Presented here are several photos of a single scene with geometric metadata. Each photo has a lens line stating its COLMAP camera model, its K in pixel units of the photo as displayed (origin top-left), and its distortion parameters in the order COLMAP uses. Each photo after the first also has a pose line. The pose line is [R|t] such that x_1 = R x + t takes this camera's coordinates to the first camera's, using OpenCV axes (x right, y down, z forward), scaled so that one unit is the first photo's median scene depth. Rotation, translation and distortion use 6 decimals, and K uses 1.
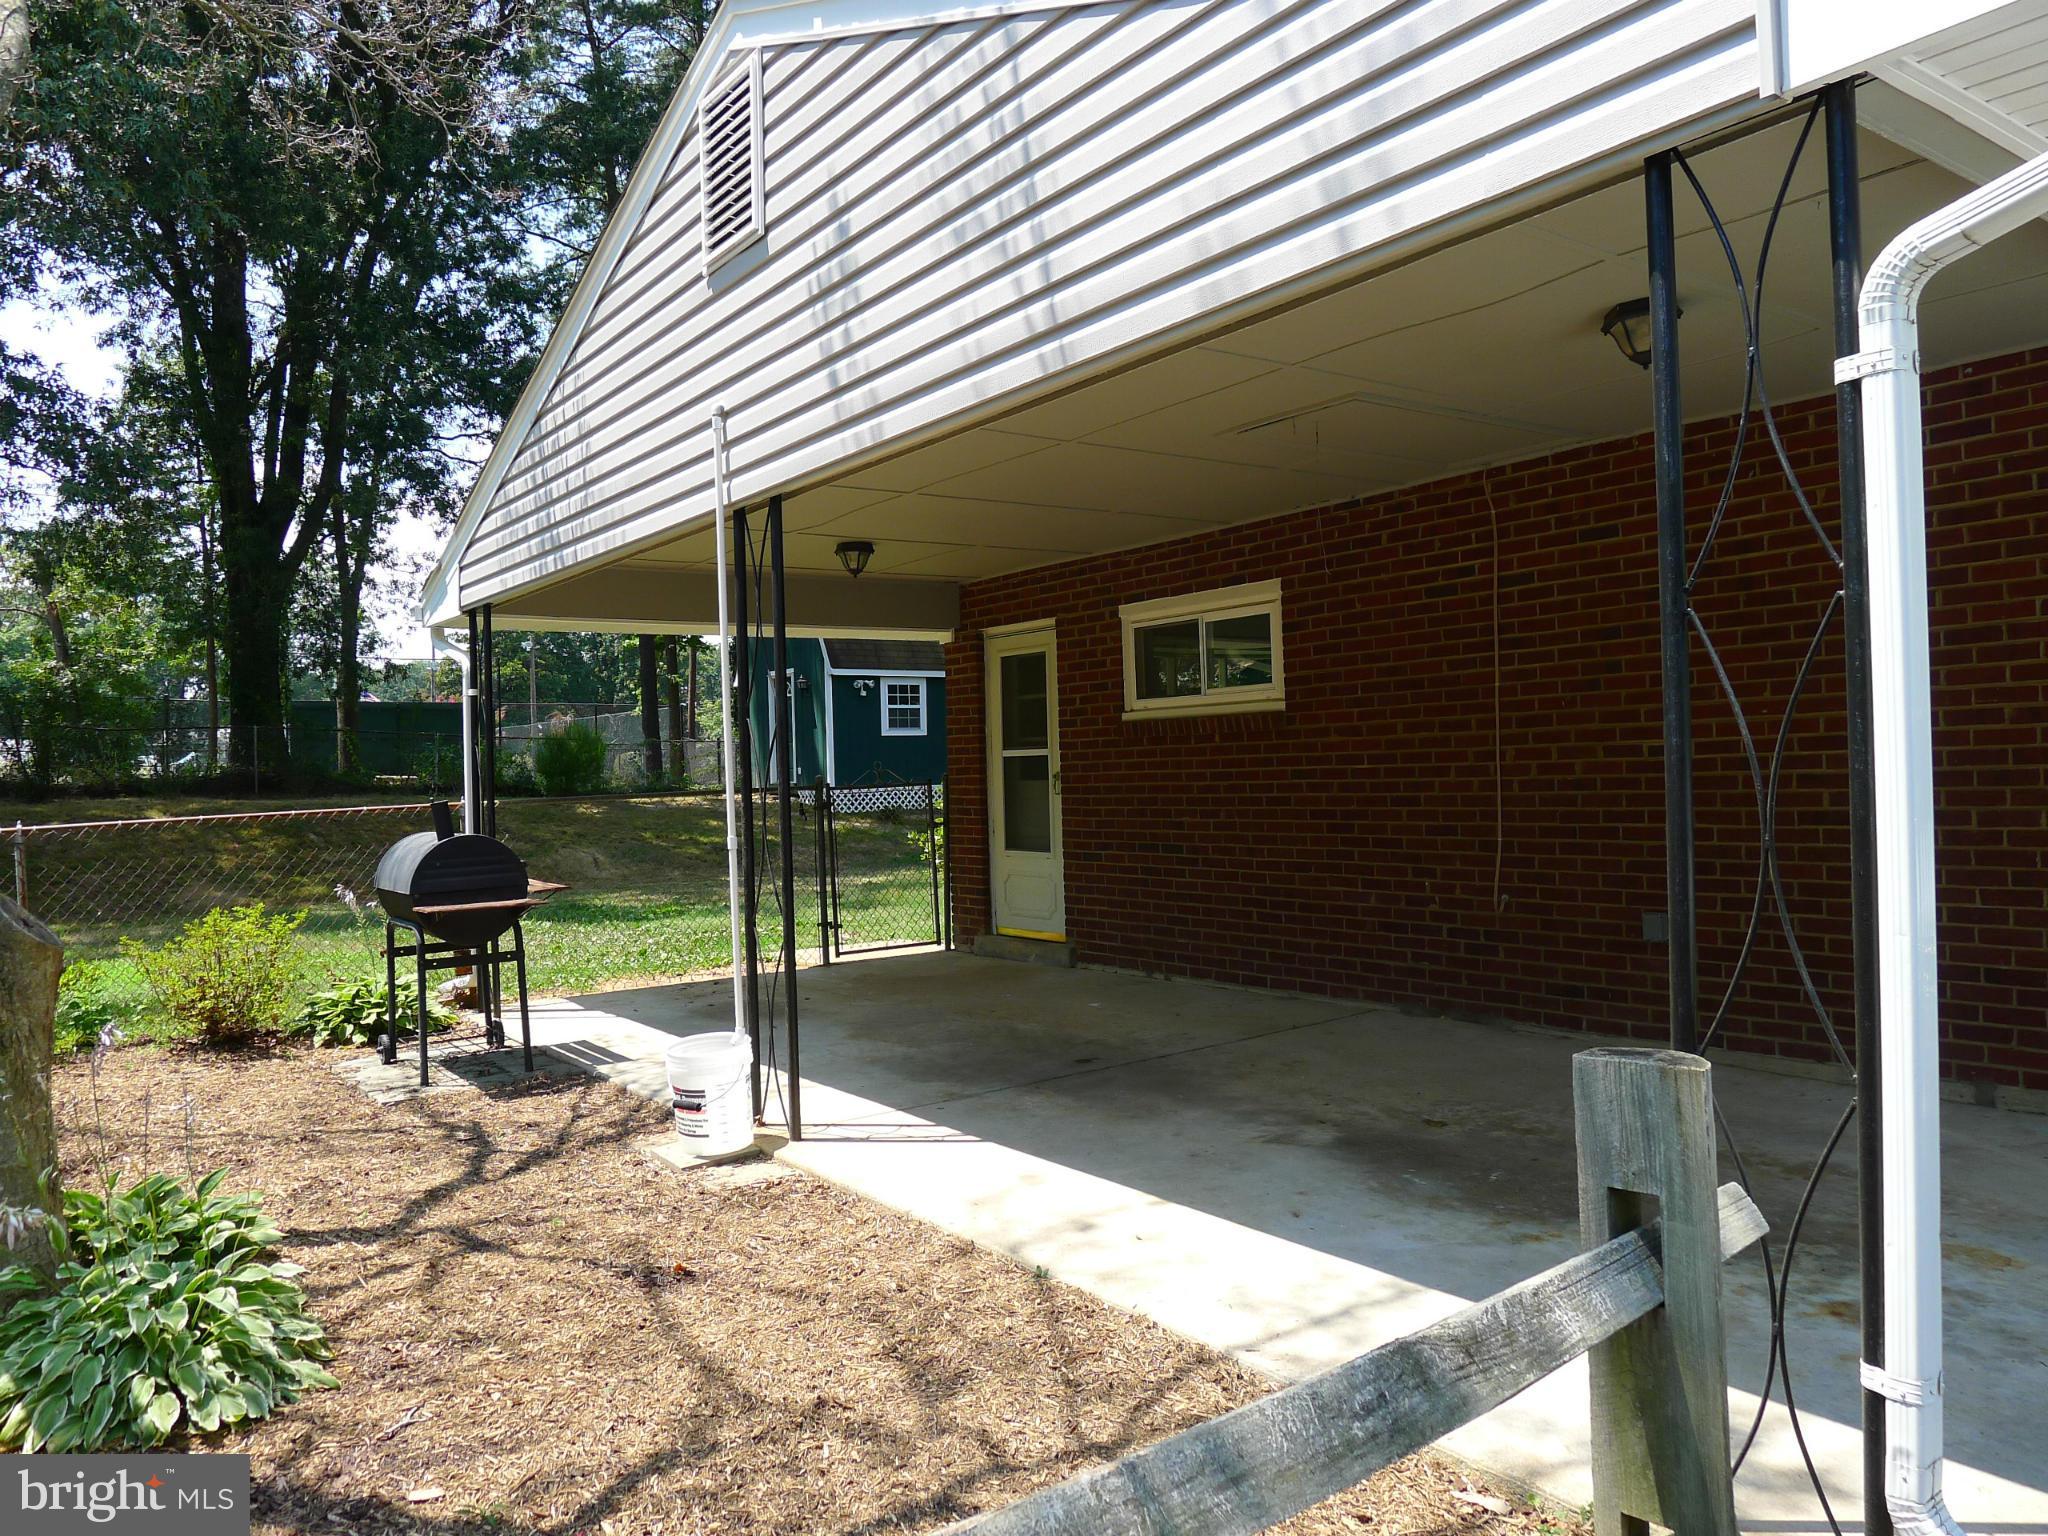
lens RADIAL K [[1476.6, 0, 1014.5], [0, 1476.6, 767.9], [0, 0, 1]] dist [-0.044397, 0.020458]
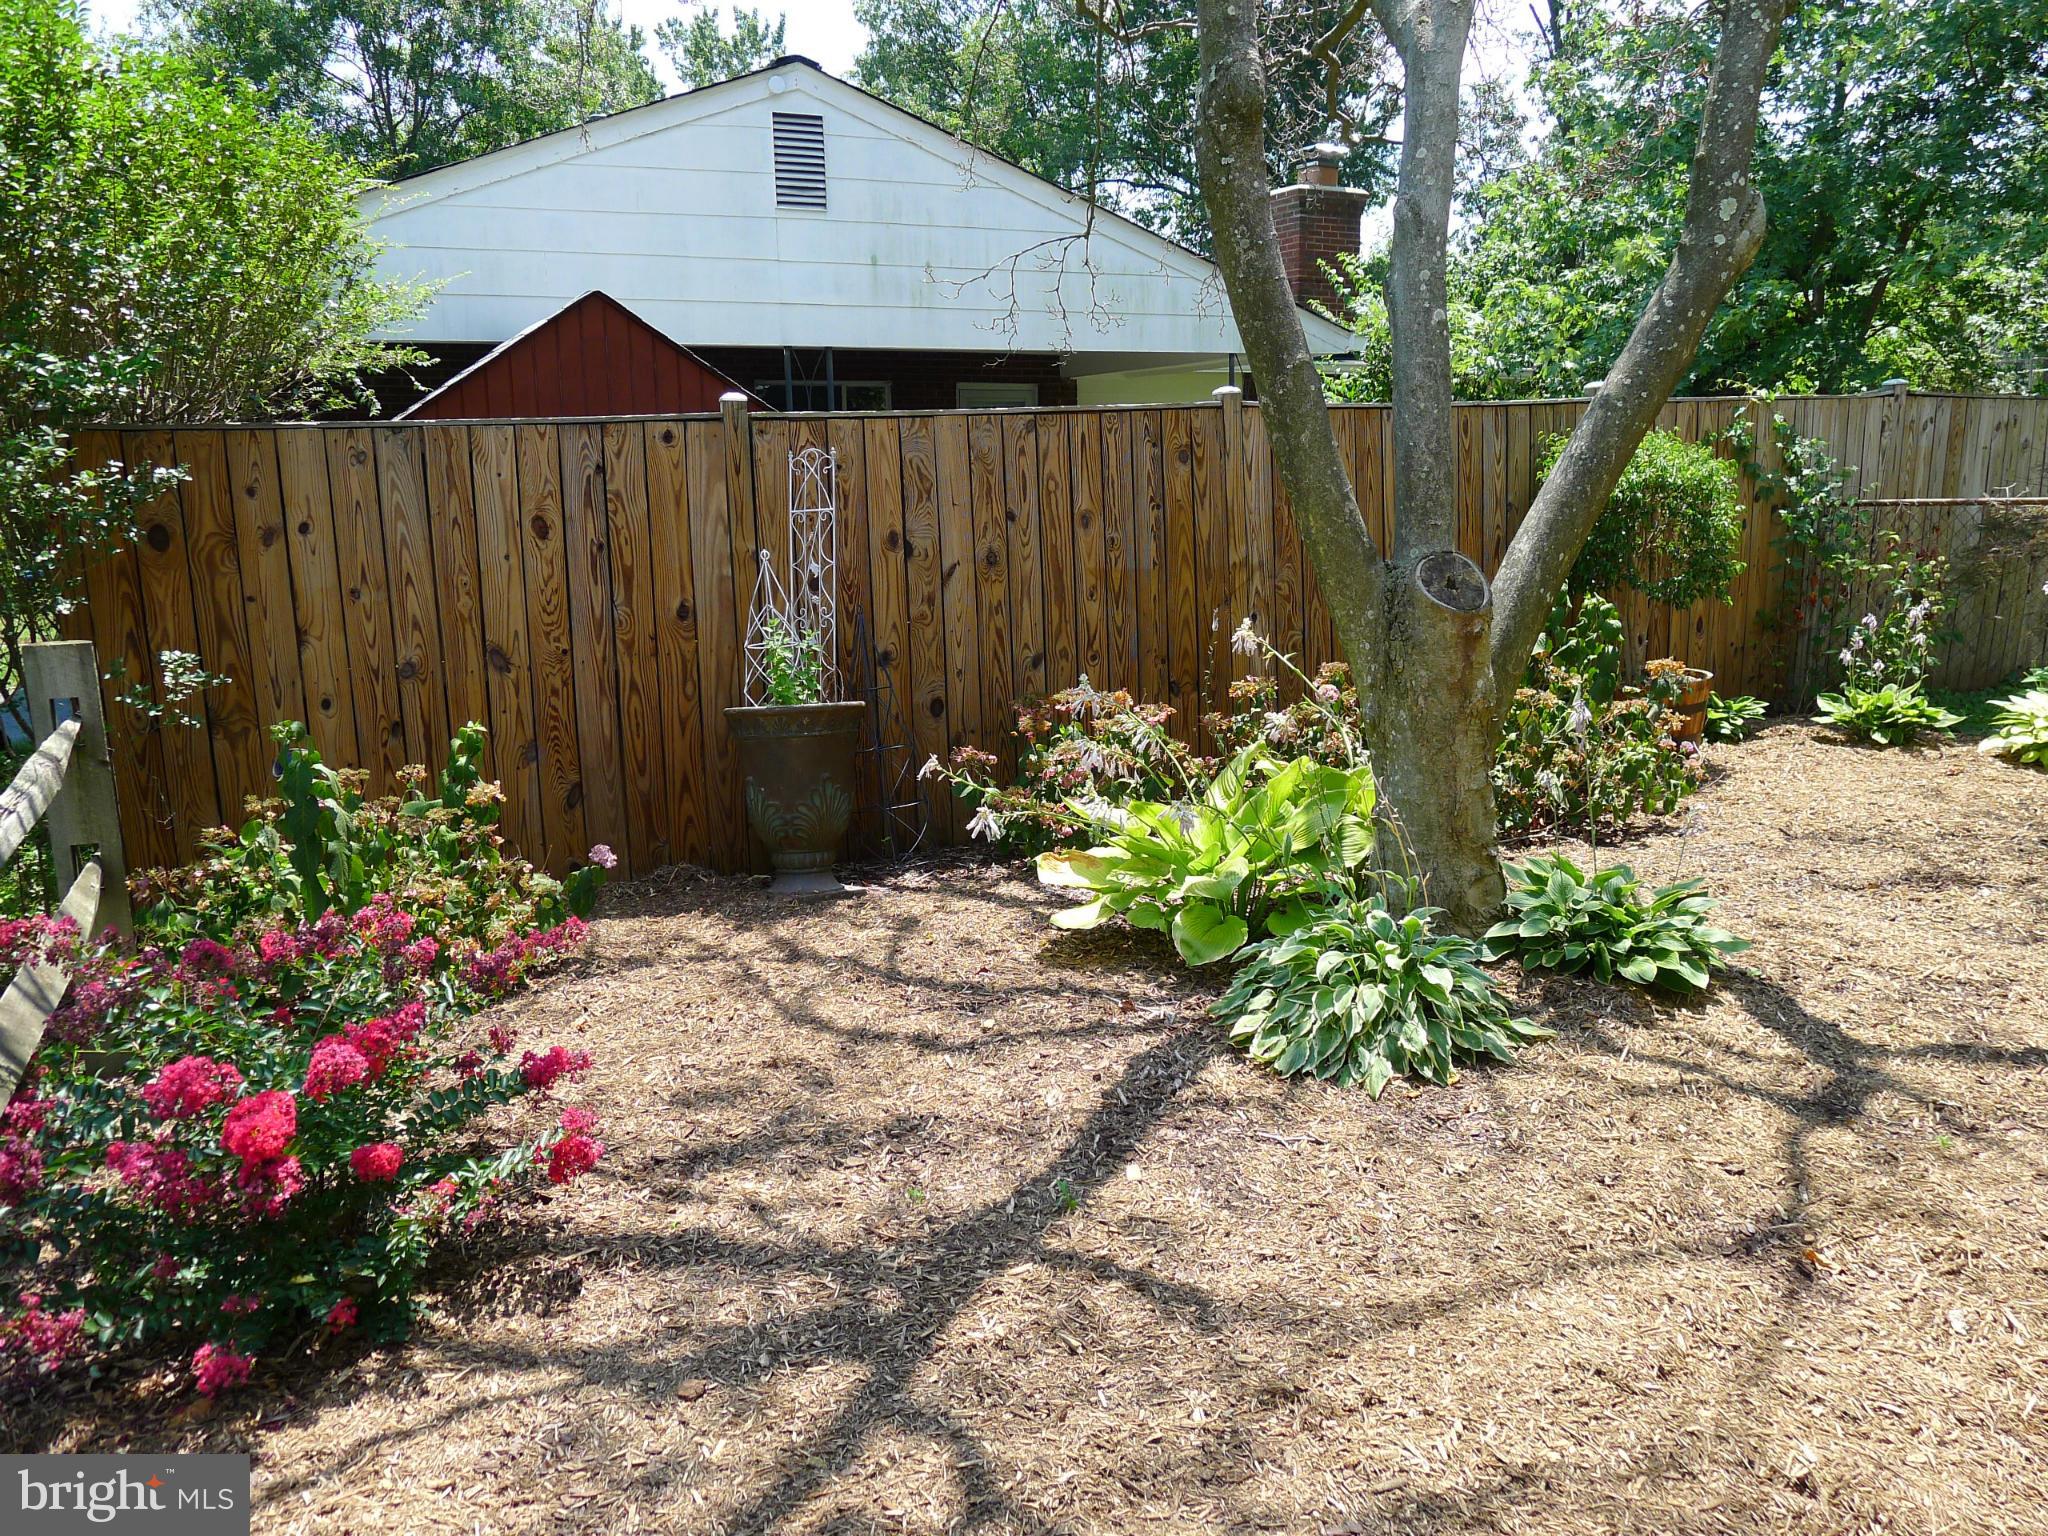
lens RADIAL K [[1476.6, 0, 1014.5], [0, 1476.6, 767.9], [0, 0, 1]] dist [-0.044397, 0.020458]
pose [[-0.243211, 0.197702, -0.949612, 0.404118], [0.043610, 0.980247, 0.192911, 0.017743], [0.968993, 0.005505, -0.247029, 0.893437]]
